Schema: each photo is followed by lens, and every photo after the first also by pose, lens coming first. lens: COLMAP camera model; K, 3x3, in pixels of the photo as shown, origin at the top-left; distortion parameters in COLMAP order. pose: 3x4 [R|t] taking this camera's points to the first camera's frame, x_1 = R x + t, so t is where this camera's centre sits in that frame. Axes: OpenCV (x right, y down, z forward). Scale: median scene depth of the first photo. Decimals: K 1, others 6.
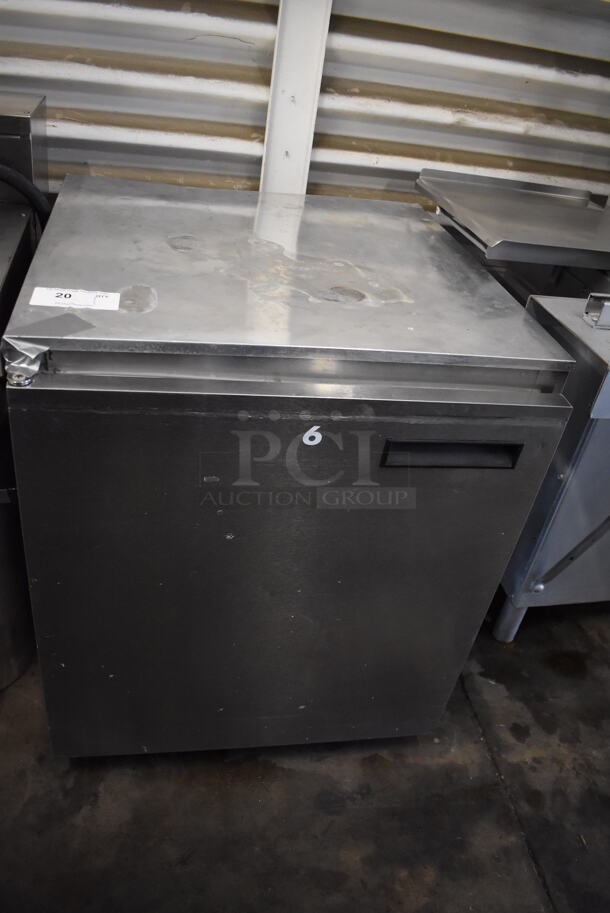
lens RADIAL K [[699.3, 0, 302.4], [0, 699.3, 464.2], [0, 0, 1]] dist [-0.099383, 0.016795]
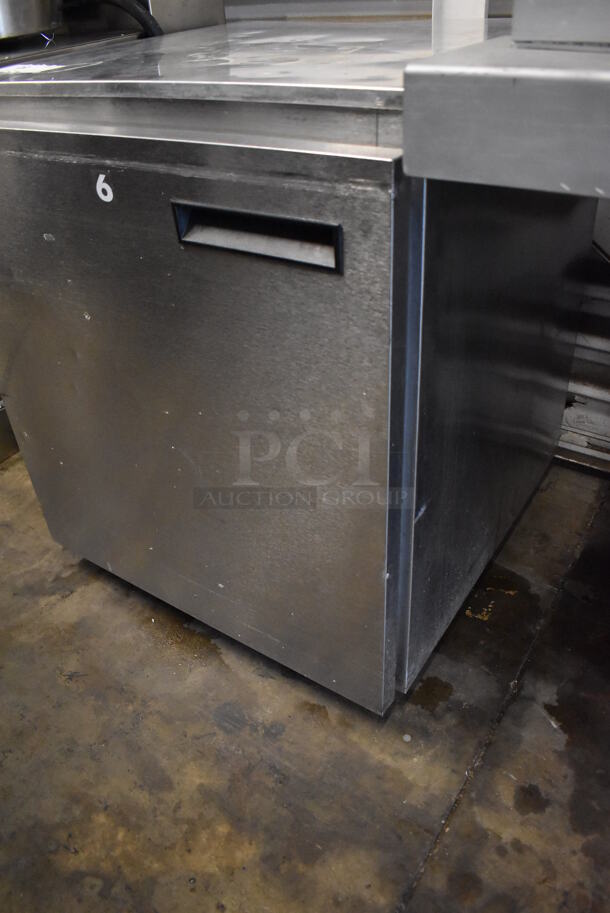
lens RADIAL K [[699.3, 0, 309.9], [0, 699.3, 453.8], [0, 0, 1]] dist [-0.099383, 0.016795]
pose [[0.715289, 0.254553, -0.650819, 0.547126], [-0.270233, 0.959604, 0.078326, 0.091810], [0.644466, 0.119847, 0.755182, 0.373106]]
